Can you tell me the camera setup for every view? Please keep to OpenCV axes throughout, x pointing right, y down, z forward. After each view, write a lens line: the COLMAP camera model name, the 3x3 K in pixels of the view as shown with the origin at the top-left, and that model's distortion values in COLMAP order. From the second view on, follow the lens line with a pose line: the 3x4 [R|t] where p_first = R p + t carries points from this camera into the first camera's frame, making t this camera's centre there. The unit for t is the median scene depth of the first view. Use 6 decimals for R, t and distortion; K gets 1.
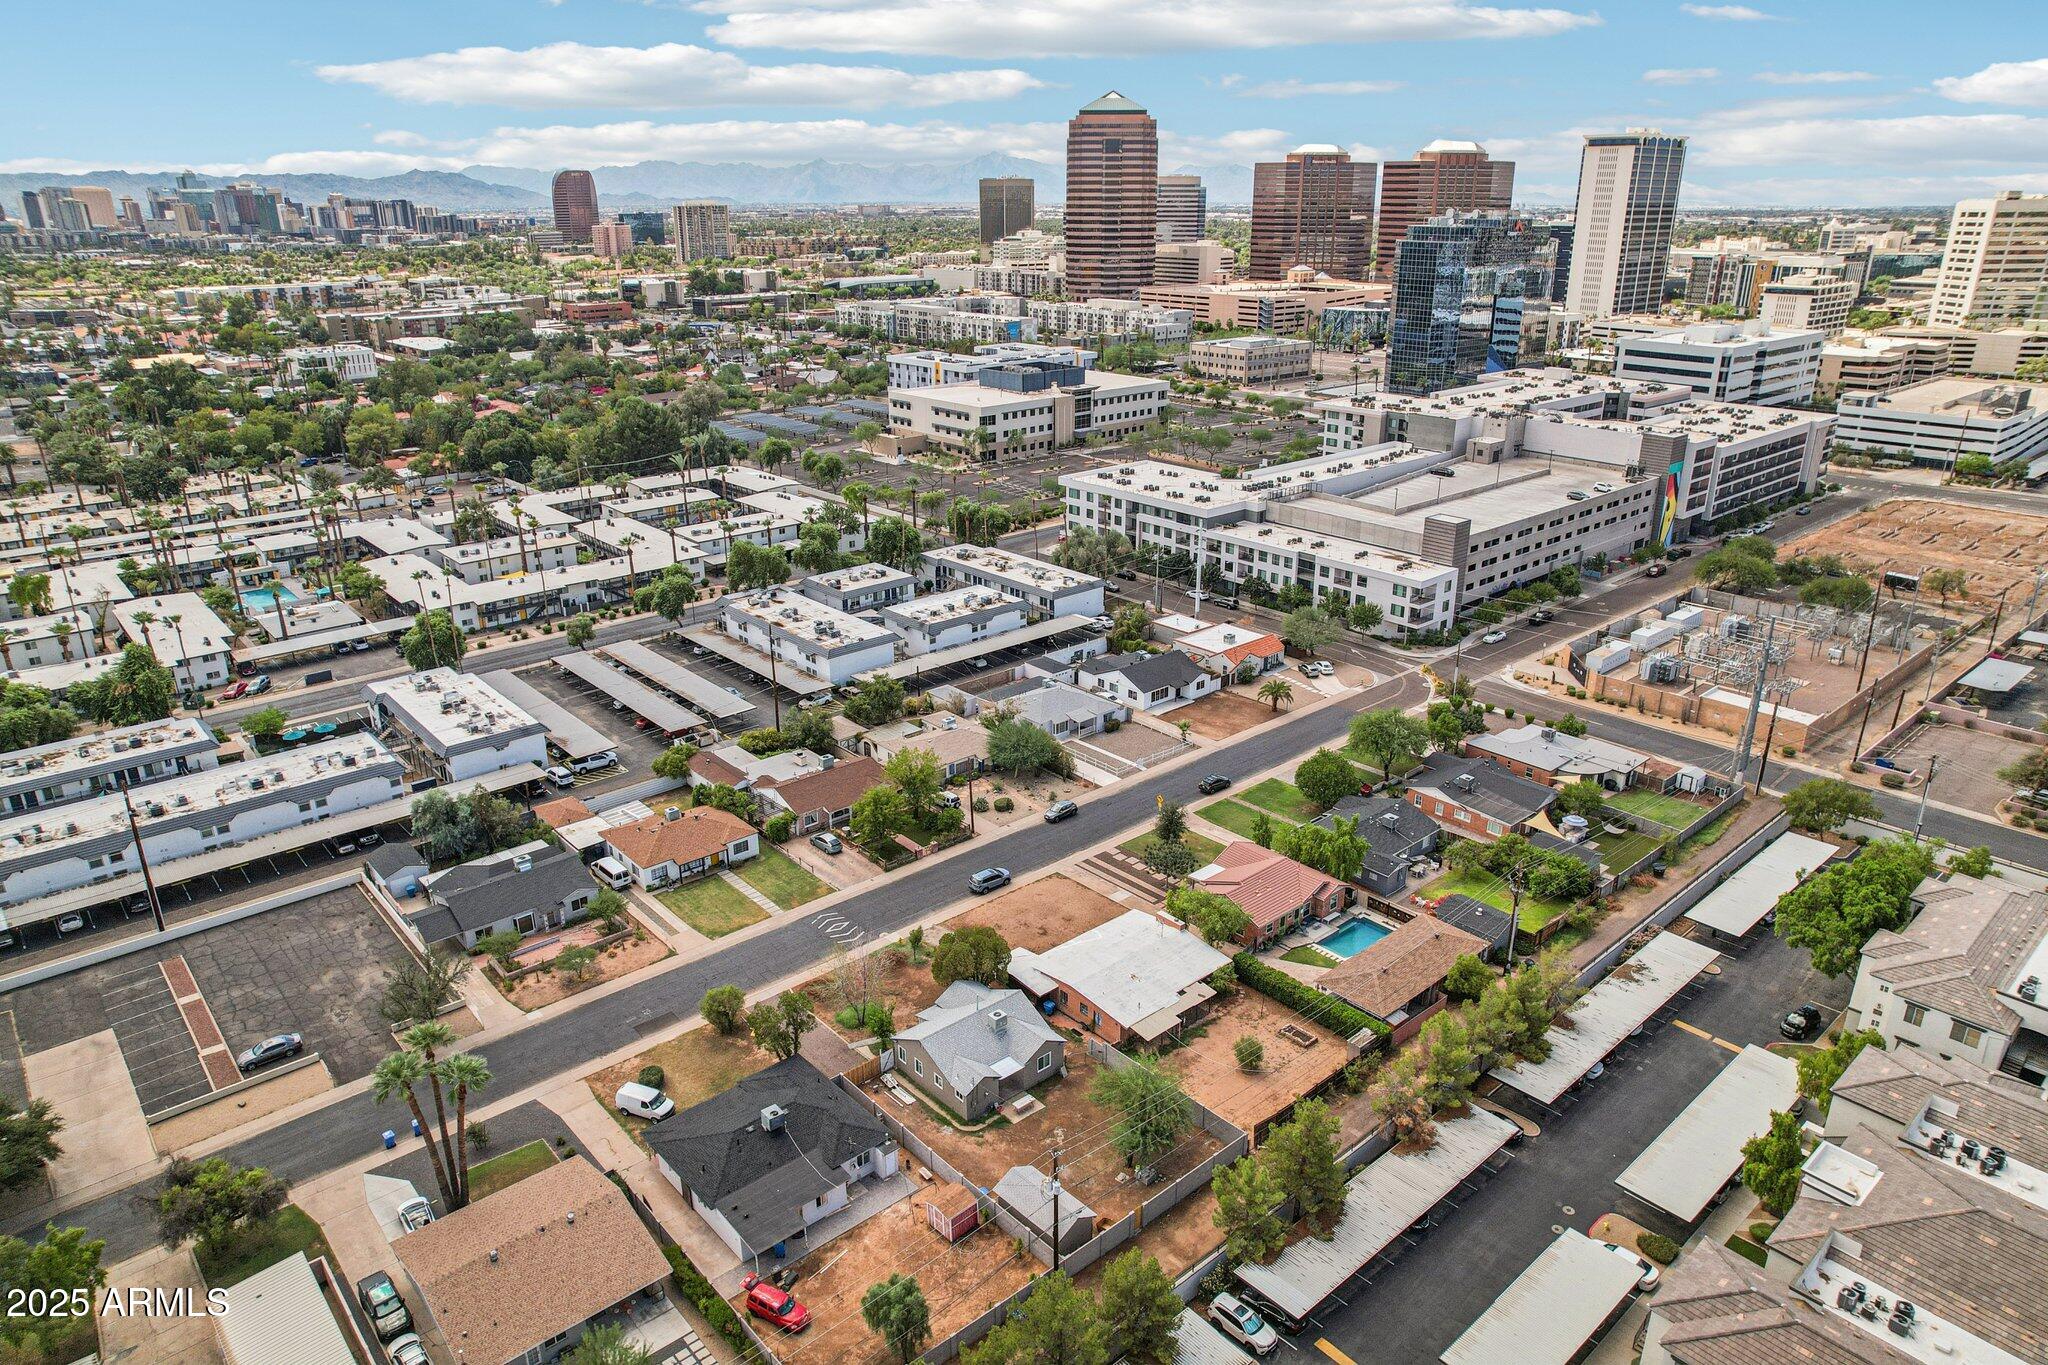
lens RADIAL K [[1297.9, 0, 1024.0], [0, 1297.9, 682.5], [0, 0, 1]] dist [-0.062556, 0.054466]
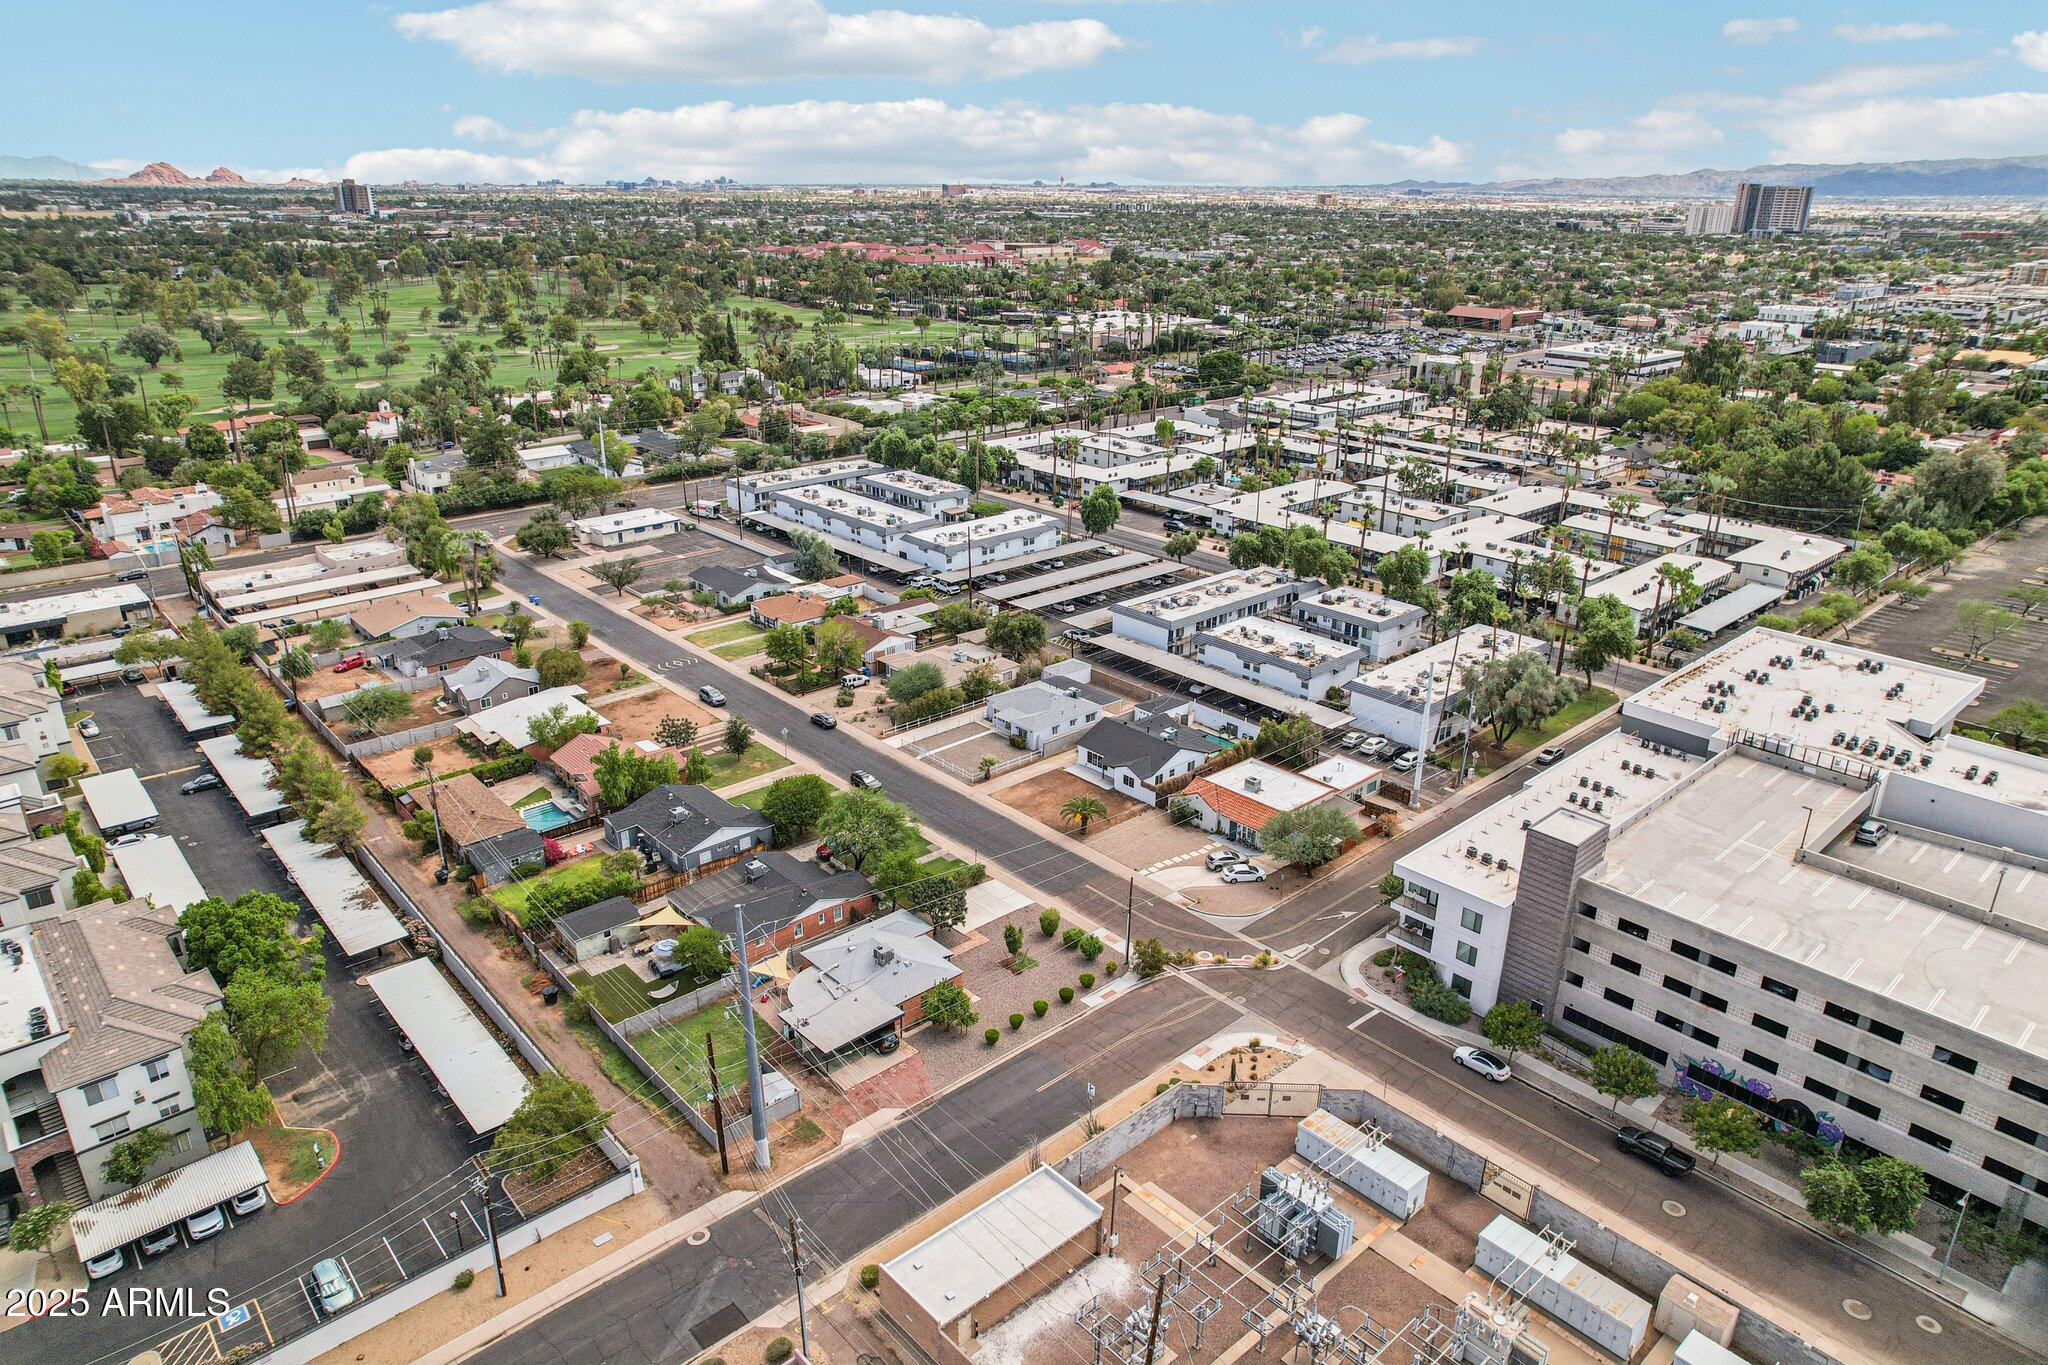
lens RADIAL K [[1297.9, 0, 1024.0], [0, 1297.9, 682.5], [0, 0, 1]] dist [-0.062556, 0.054466]
pose [[0.012125, 0.364700, -0.931046, 0.785931], [-0.355067, 0.872005, 0.336949, -0.273729], [0.934762, 0.326498, 0.140065, 0.725515]]
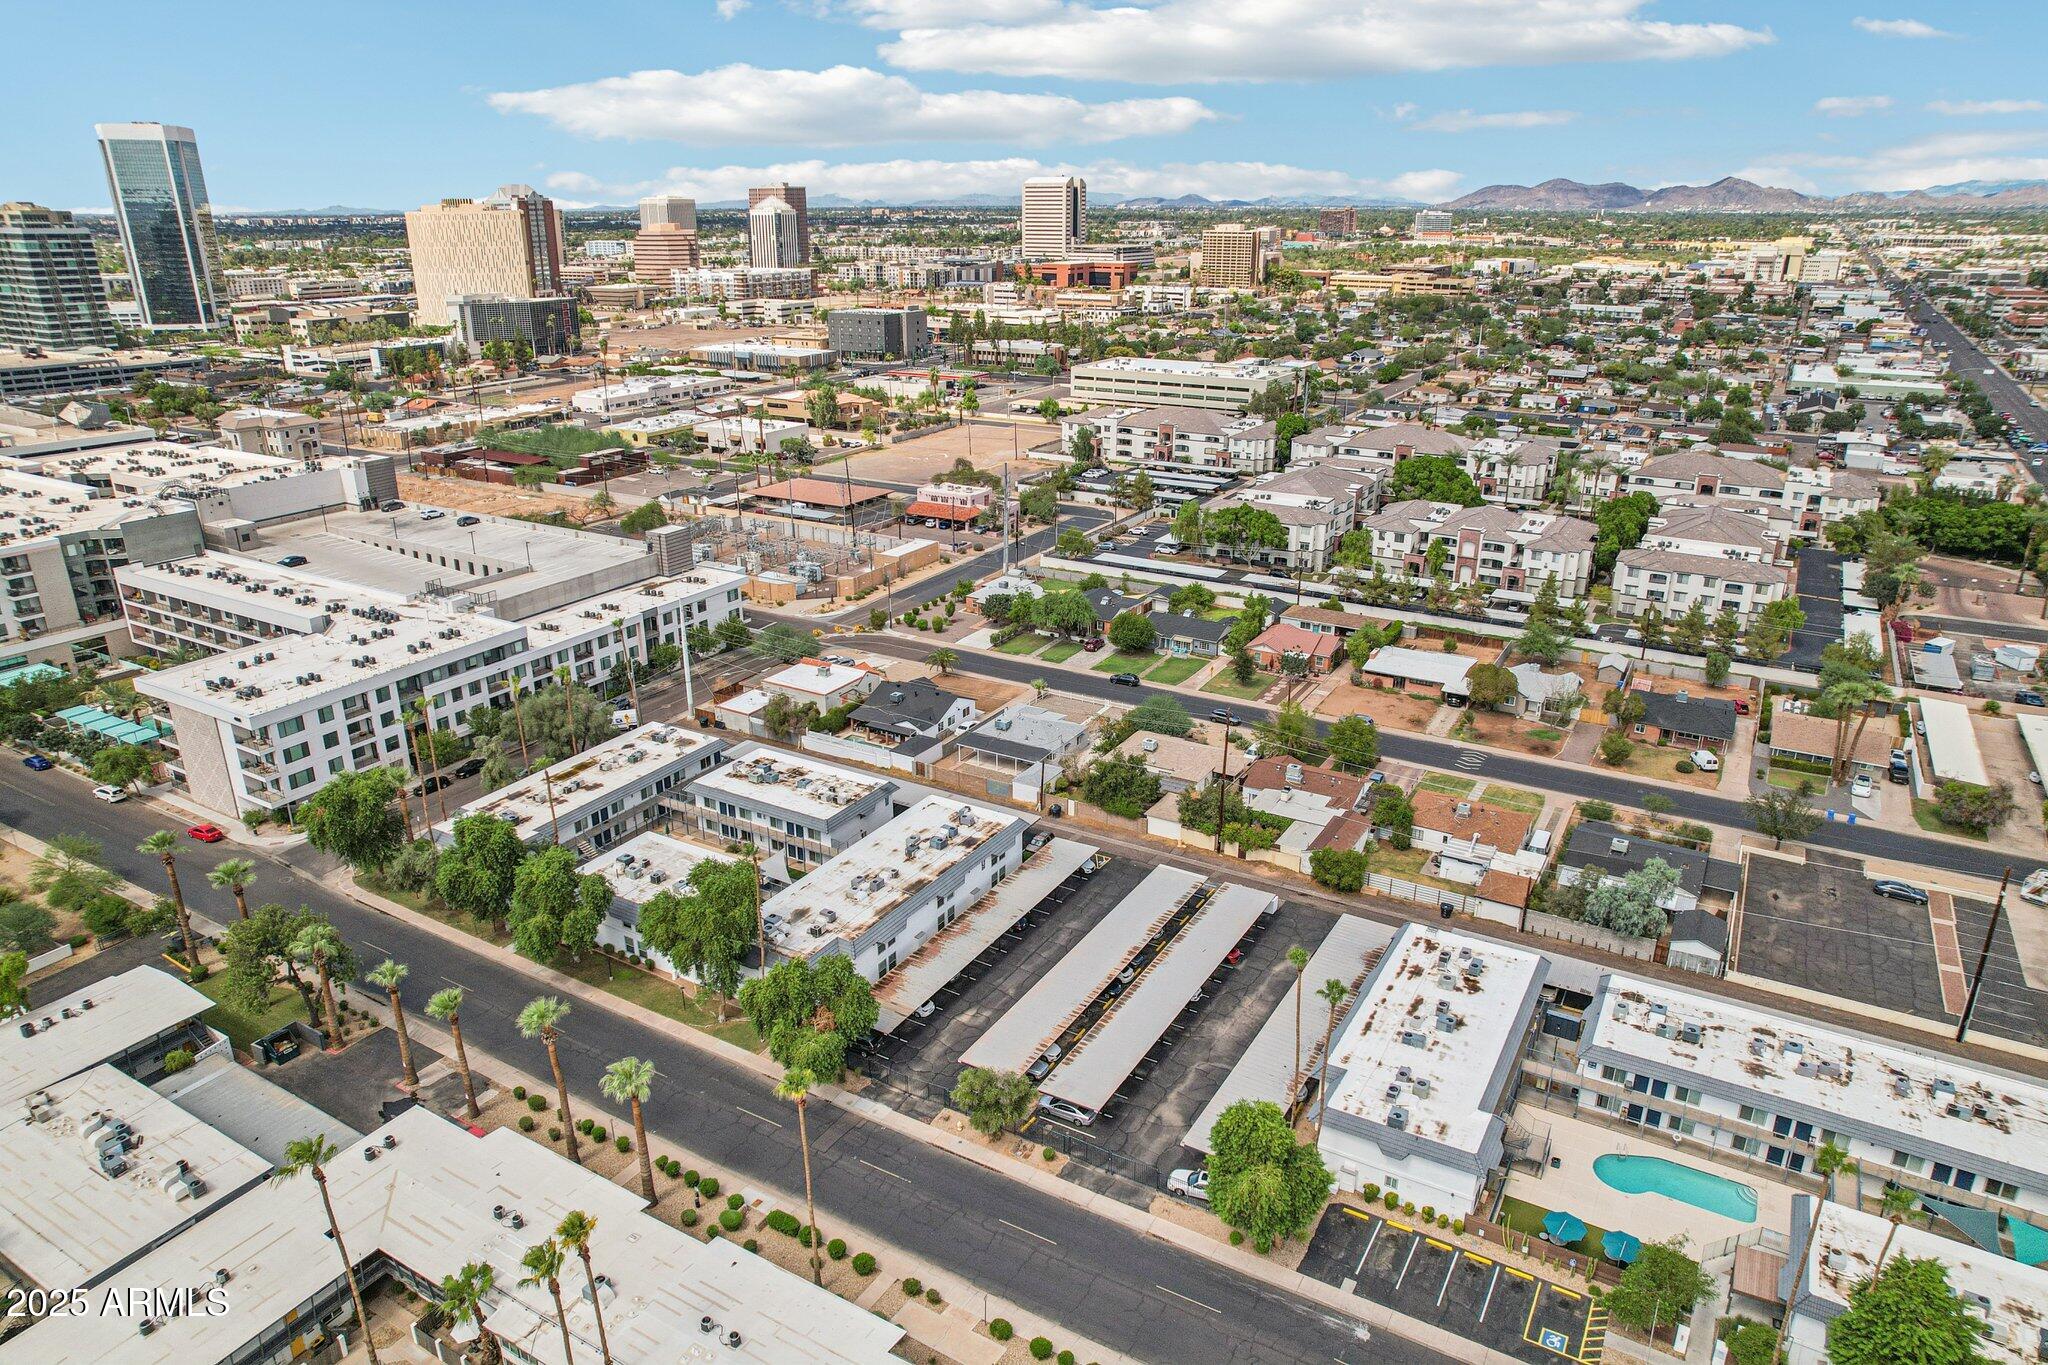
lens RADIAL K [[1297.9, 0, 1024.0], [0, 1297.9, 682.5], [0, 0, 1]] dist [-0.062556, 0.054466]
pose [[-0.310607, -0.324507, 0.893431, -0.716722], [0.339394, 0.840102, 0.423130, -0.366677], [-0.887882, 0.434653, -0.150806, 0.972182]]
